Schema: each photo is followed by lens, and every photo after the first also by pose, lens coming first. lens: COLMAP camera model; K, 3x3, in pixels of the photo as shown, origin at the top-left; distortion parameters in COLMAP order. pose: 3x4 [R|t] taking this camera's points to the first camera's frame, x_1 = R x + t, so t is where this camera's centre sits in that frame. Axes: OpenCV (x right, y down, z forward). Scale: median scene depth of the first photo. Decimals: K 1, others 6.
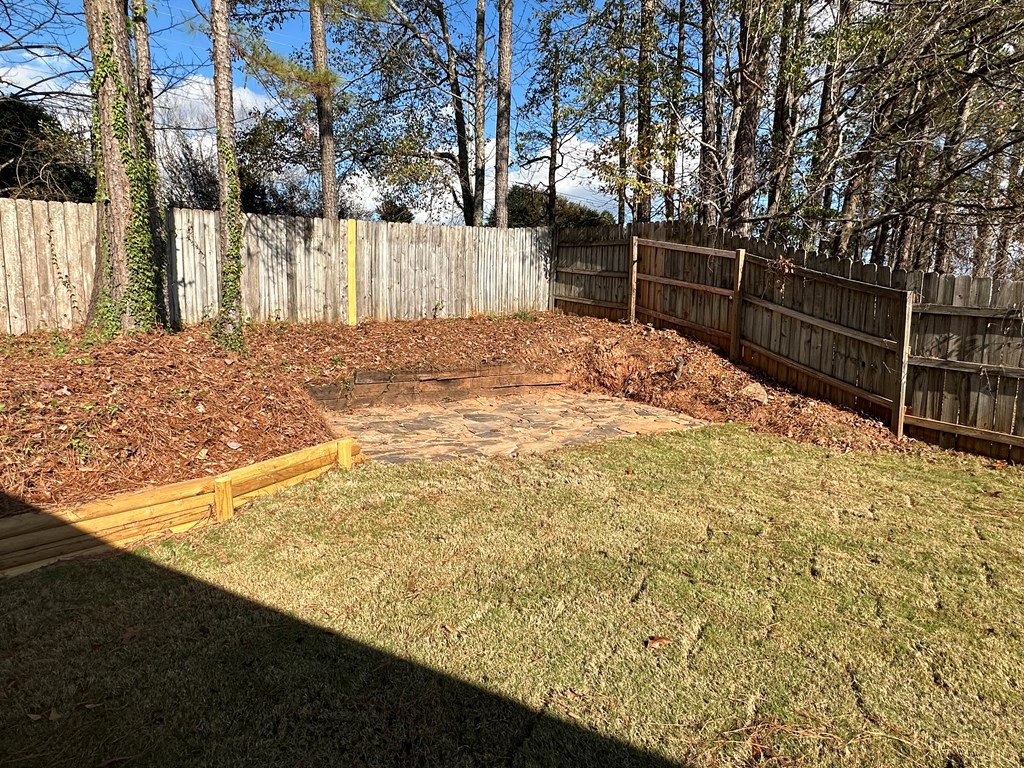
lens RADIAL K [[506.2, 0, 512.0], [0, 506.2, 384.0], [0, 0, 1]] dist [-0.000994, -0.000251]
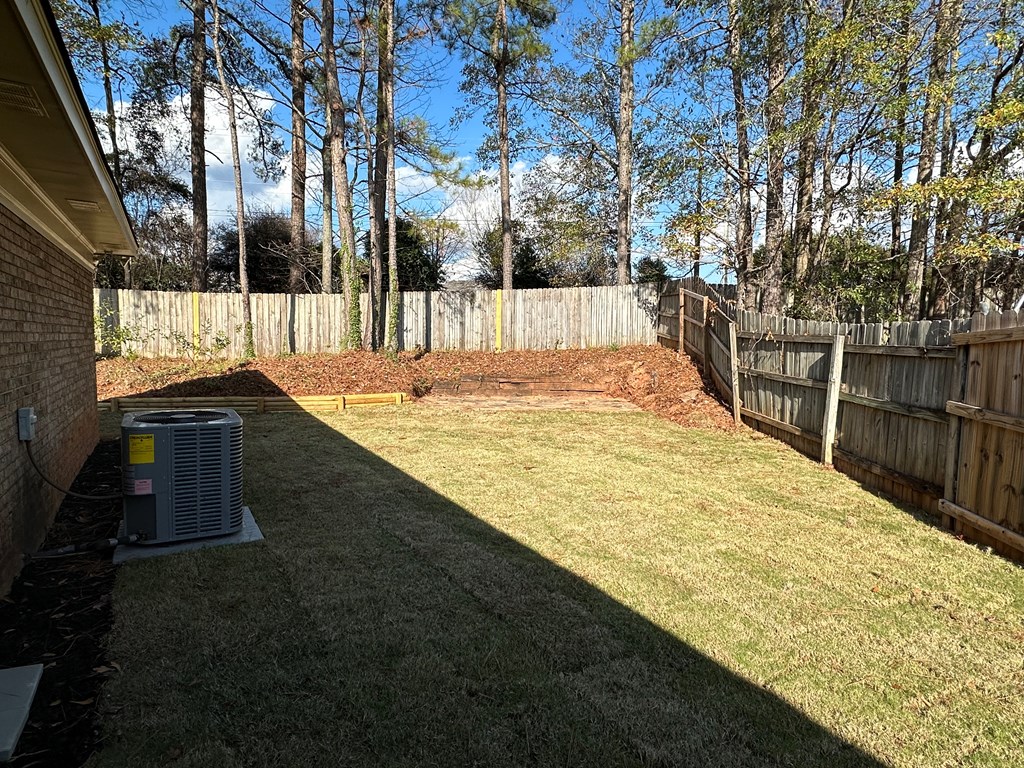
lens RADIAL K [[410.2, 0, 512.0], [0, 410.2, 384.0], [0, 0, 1]] dist [-0.001911, 0.000808]
pose [[0.893717, 0.035717, -0.447206, 0.336845], [-0.061909, 0.997108, -0.044087, 0.040803], [0.444338, 0.067087, 0.893344, -0.164005]]
